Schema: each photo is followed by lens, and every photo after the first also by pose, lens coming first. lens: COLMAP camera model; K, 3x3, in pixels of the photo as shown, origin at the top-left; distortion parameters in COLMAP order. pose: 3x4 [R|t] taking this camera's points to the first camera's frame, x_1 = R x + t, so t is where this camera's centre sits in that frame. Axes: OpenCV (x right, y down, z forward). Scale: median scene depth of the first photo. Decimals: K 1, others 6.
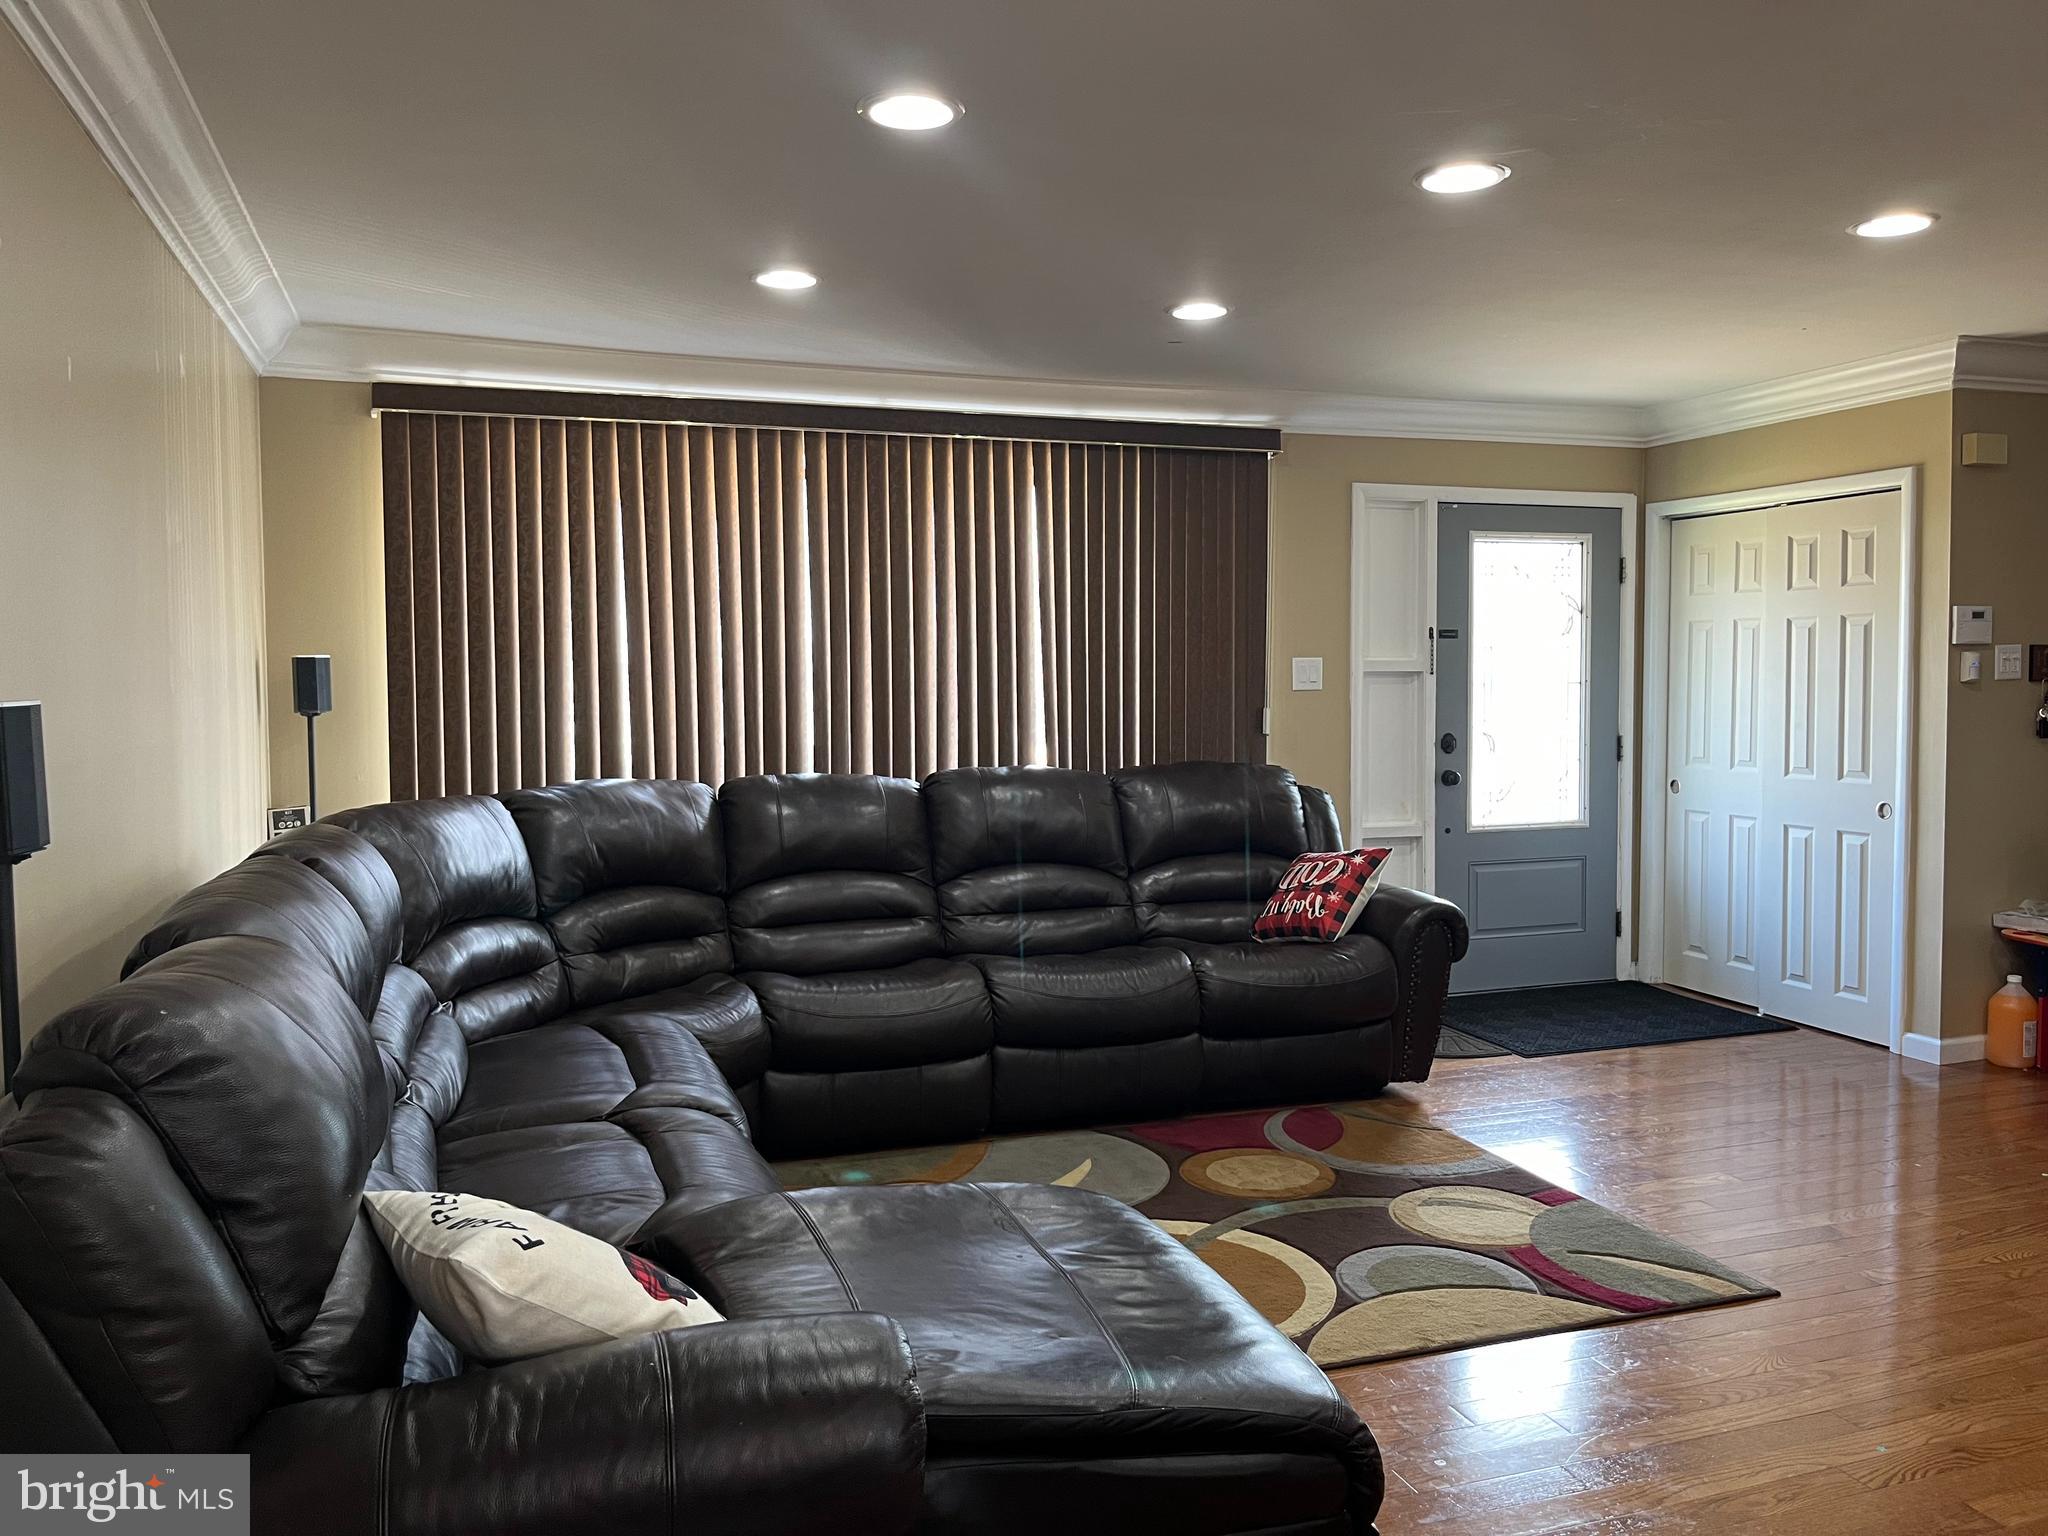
lens RADIAL K [[1536.4, 0, 1024.4], [0, 1536.4, 745.6], [0, 0, 1]] dist [-0.002496, -0.001603]
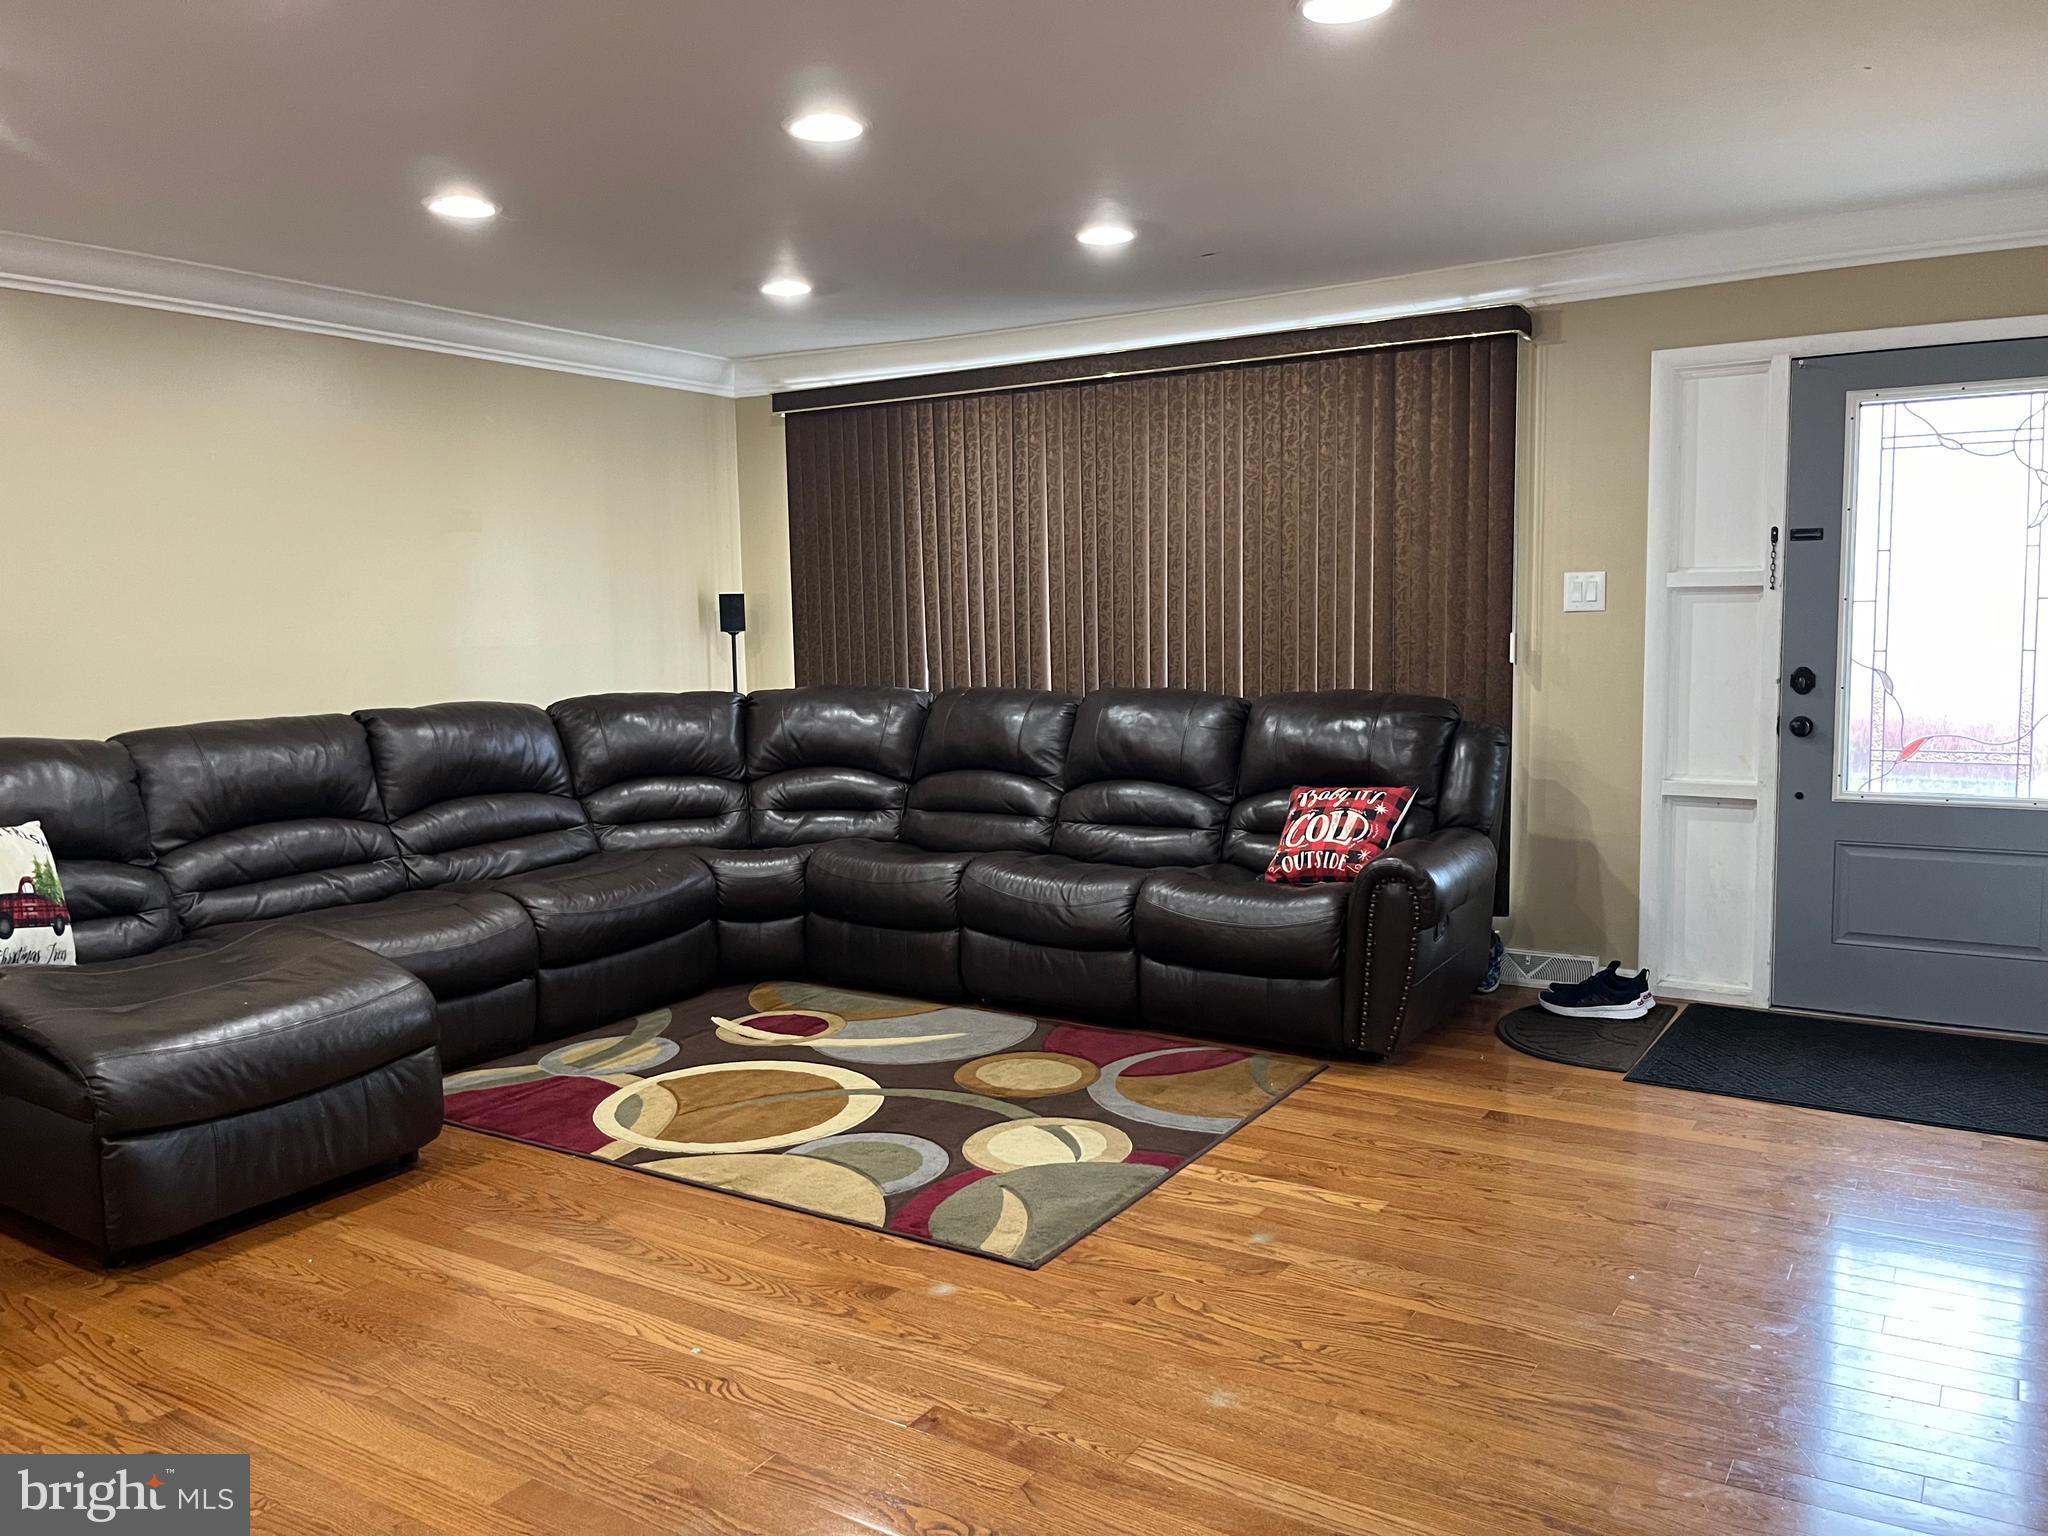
lens RADIAL K [[1559.3, 0, 1044.7], [0, 1559.3, 766.8], [0, 0, 1]] dist [0.043672, -0.049130]
pose [[0.620253, 0.075278, -0.780782, 0.844112], [-0.019788, 0.996569, 0.080363, -0.018062], [0.784153, -0.034395, 0.619614, 0.296325]]
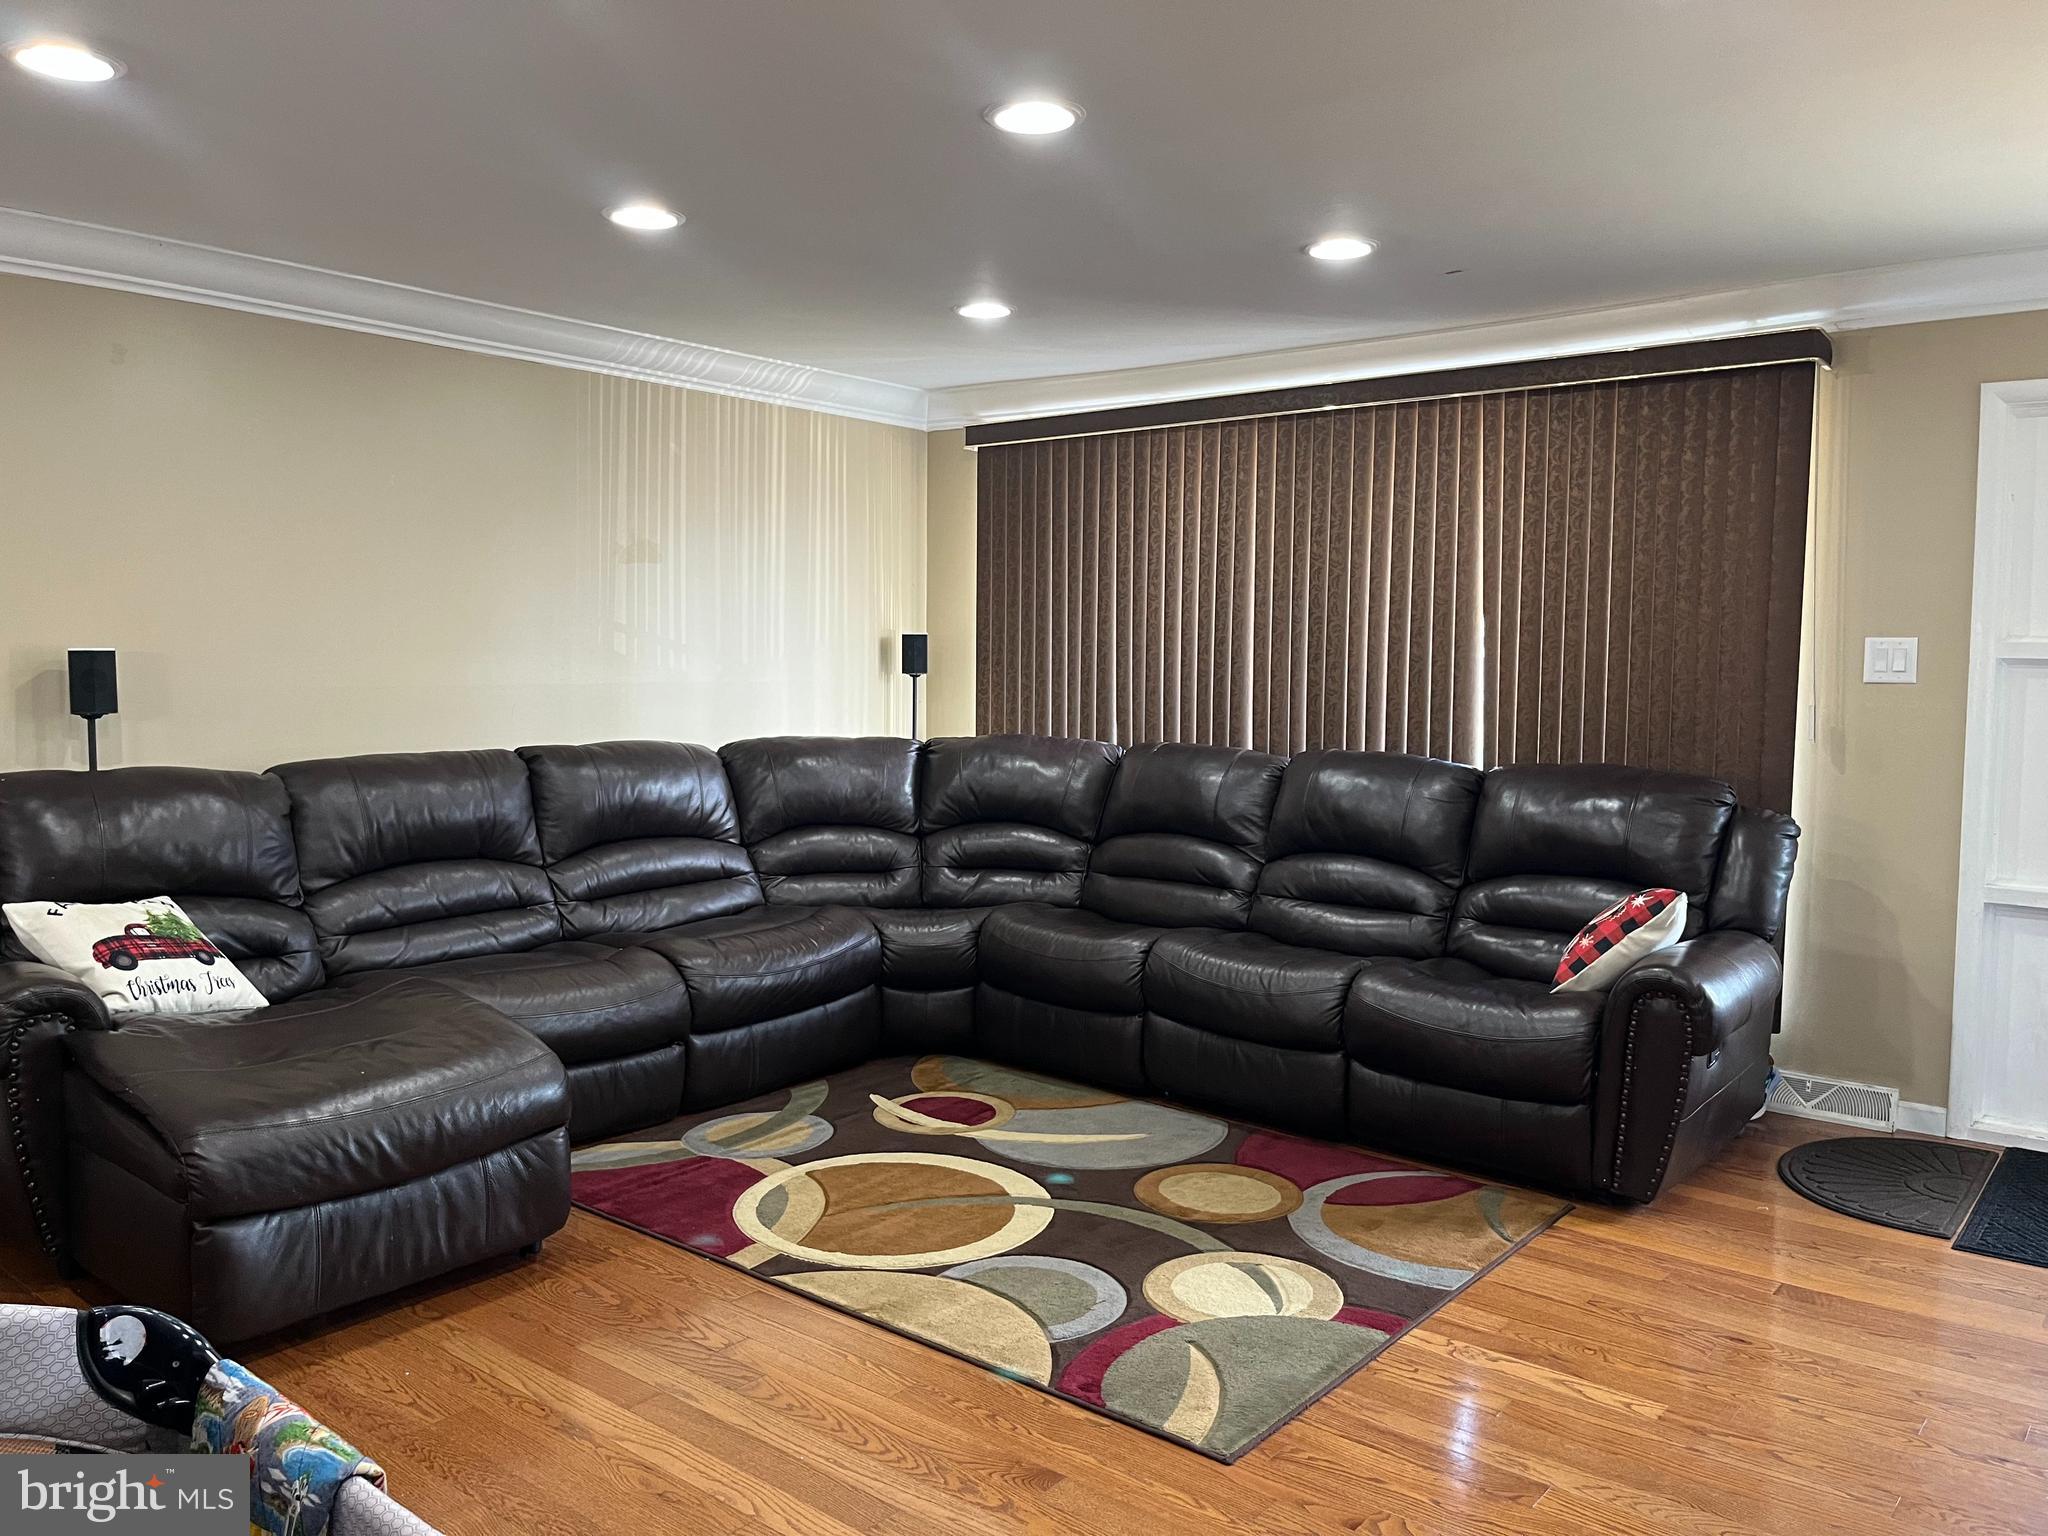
lens RADIAL K [[1559.3, 0, 1044.7], [0, 1559.3, 766.8], [0, 0, 1]] dist [0.043672, -0.049130]
pose [[0.523251, 0.074672, -0.848901, 0.754687], [-0.050621, 0.997118, 0.056507, -0.023057], [0.850674, 0.013405, 0.525523, 0.349557]]
